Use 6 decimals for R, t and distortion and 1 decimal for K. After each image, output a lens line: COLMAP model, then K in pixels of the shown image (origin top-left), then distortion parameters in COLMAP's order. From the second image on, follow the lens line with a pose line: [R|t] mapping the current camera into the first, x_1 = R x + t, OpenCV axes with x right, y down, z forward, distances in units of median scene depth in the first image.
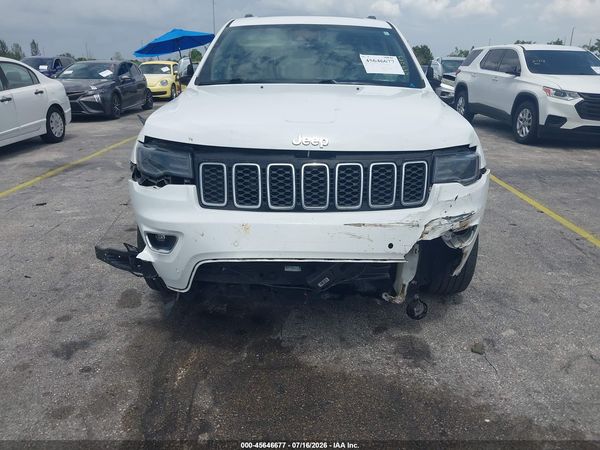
lens RADIAL K [[504.1, 0, 303.4], [0, 504.1, 200.2], [0, 0, 1]] dist [-0.001874, 0.001355]
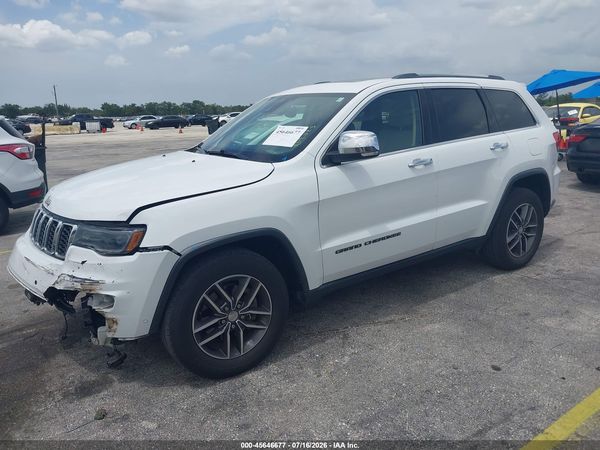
lens RADIAL K [[504.1, 0, 303.4], [0, 504.1, 200.2], [0, 0, 1]] dist [-0.001874, 0.001355]
pose [[0.564456, 0.113597, -0.817609, 1.218266], [-0.173039, 0.984762, 0.017360, -0.202897], [0.807123, 0.131679, 0.575512, 0.596665]]
